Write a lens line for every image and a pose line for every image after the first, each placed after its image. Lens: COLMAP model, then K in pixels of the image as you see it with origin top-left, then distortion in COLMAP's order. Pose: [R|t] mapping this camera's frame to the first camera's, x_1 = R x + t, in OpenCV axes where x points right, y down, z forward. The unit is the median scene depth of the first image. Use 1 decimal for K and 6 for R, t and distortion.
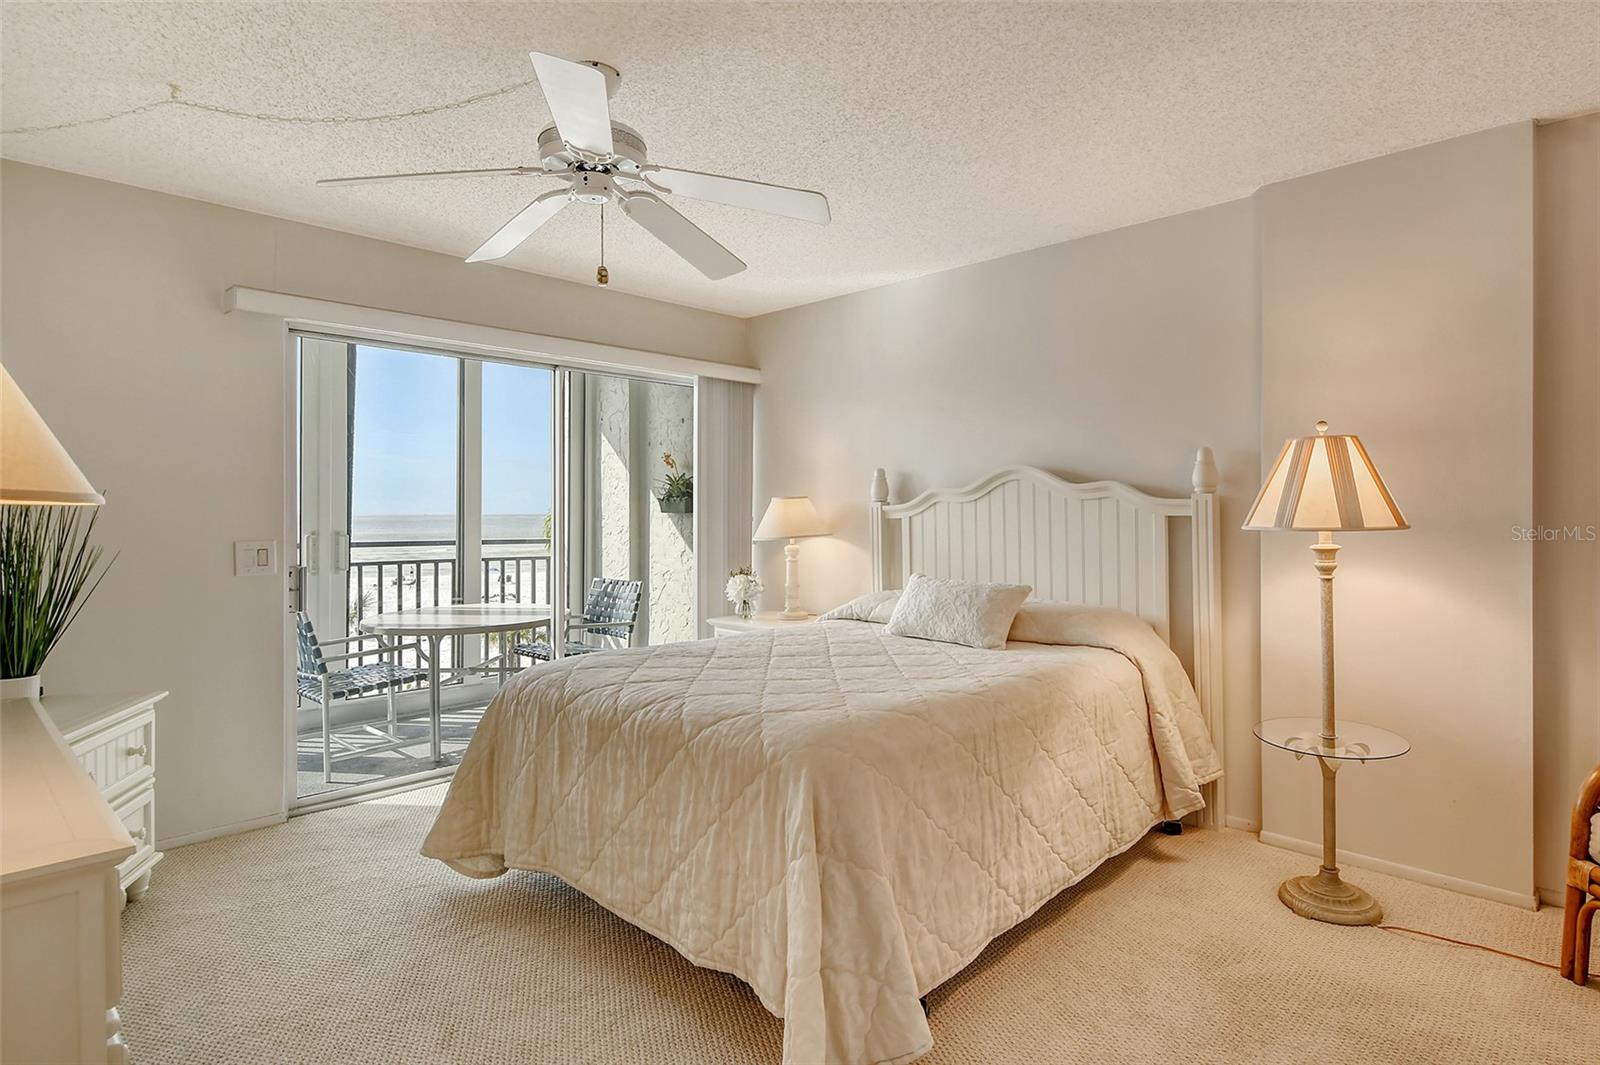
lens RADIAL K [[835.3, 0, 806.9], [0, 835.3, 511.2], [0, 0, 1]] dist [-0.000823, -0.000514]
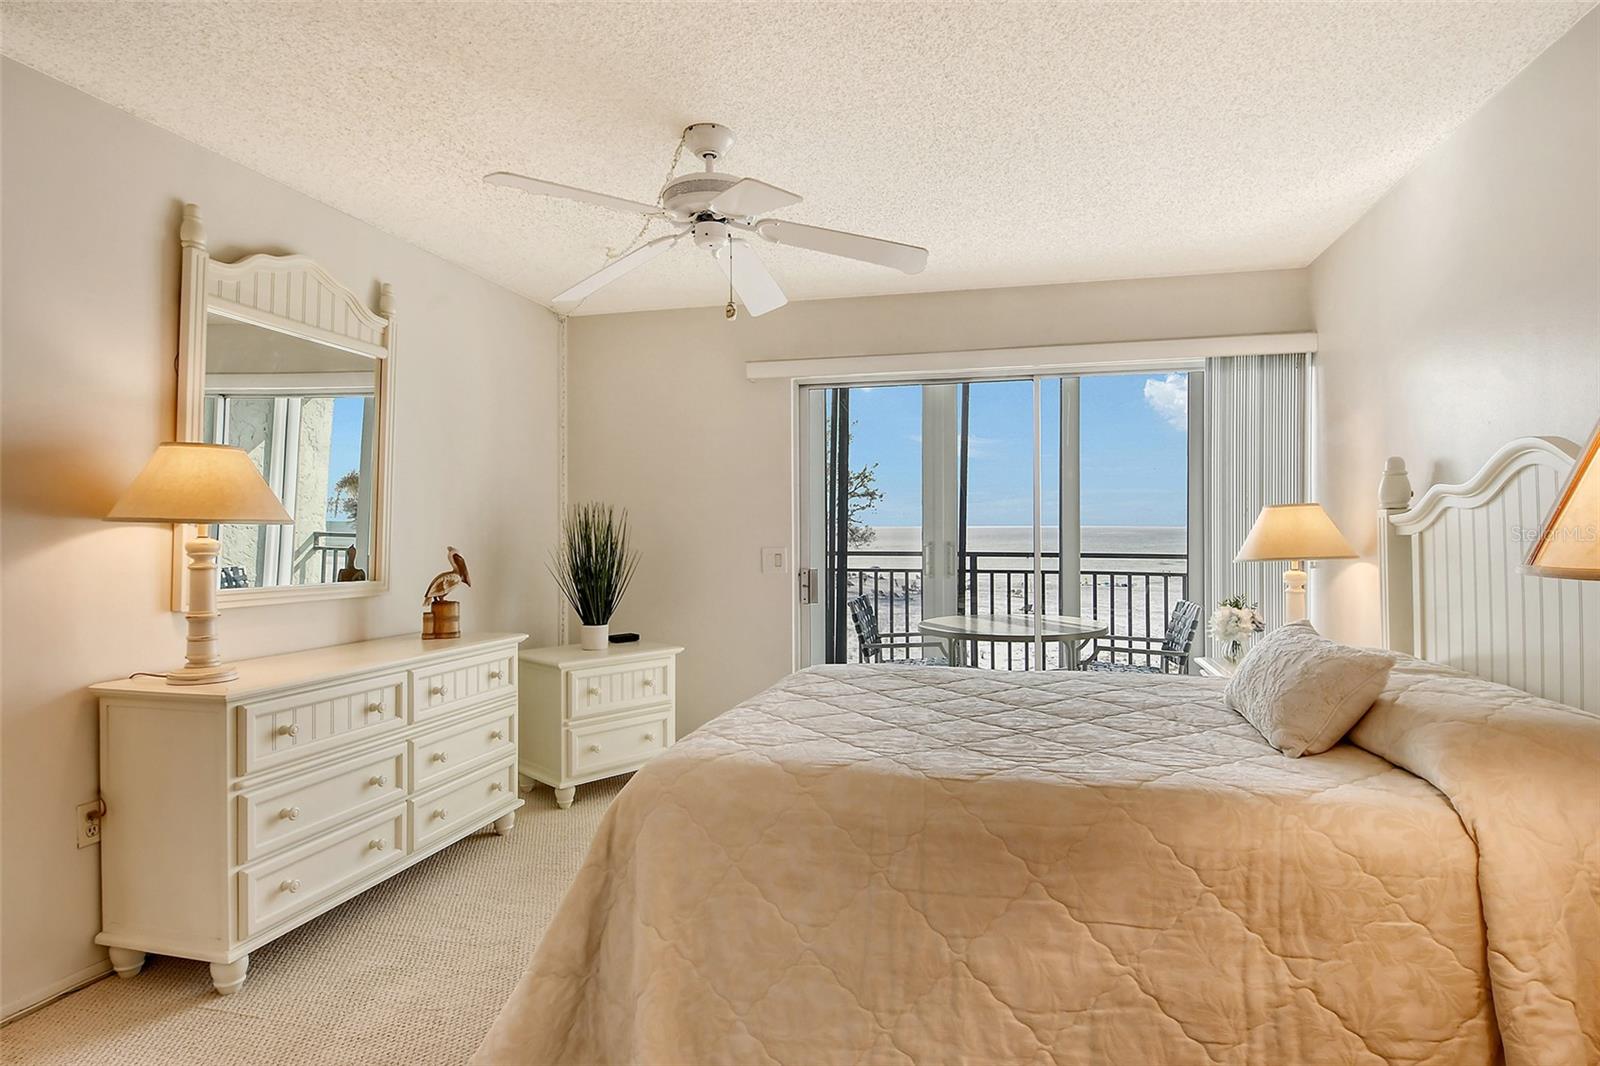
lens RADIAL K [[827.1, 0, 800.0], [0, 827.1, 533.0], [0, 0, 1]] dist [-0.003508, -0.001340]
pose [[0.537285, 0.003965, -0.843392, 0.396283], [0.006203, 0.999943, 0.008652, -0.001394], [0.843378, -0.009880, 0.537230, 0.276264]]
